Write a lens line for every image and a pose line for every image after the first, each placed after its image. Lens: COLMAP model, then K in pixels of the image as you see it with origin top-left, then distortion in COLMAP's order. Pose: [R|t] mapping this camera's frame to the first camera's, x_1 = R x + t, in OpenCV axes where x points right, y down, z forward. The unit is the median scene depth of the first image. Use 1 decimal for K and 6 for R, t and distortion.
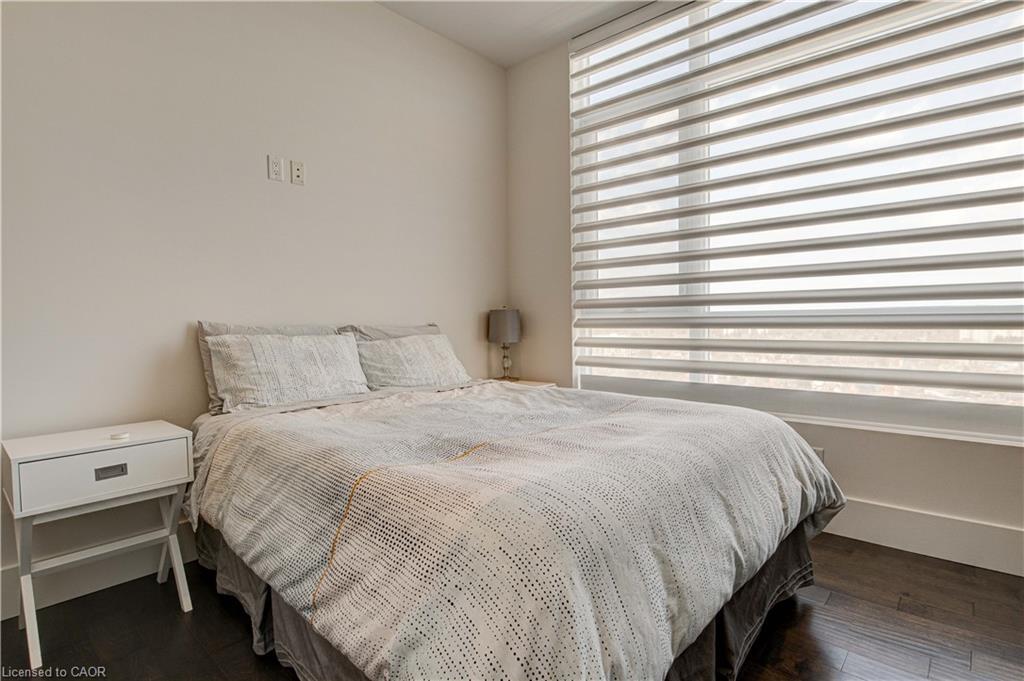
lens RADIAL K [[518.8, 0, 511.8], [0, 518.8, 336.2], [0, 0, 1]] dist [-0.010849, -0.000310]
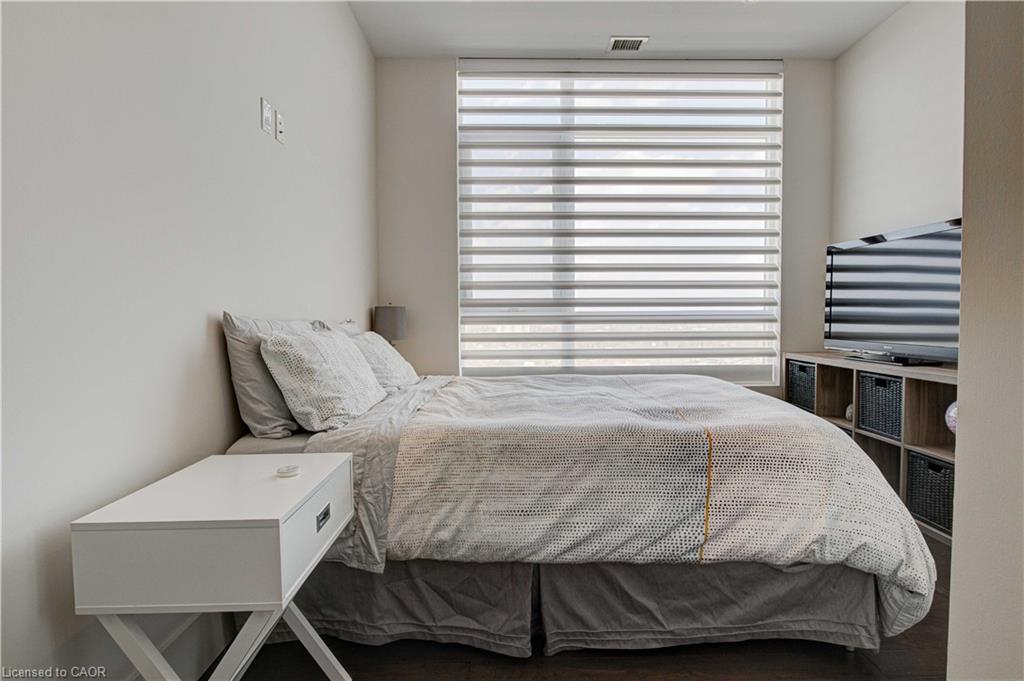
lens RADIAL K [[506.8, 0, 516.8], [0, 506.8, 336.7], [0, 0, 1]] dist [-0.009625, -0.000549]
pose [[0.725256, -0.017850, 0.688248, -0.542273], [0.018055, 0.999813, 0.006906, 0.004496], [-0.688243, 0.007418, 0.725442, 0.152081]]
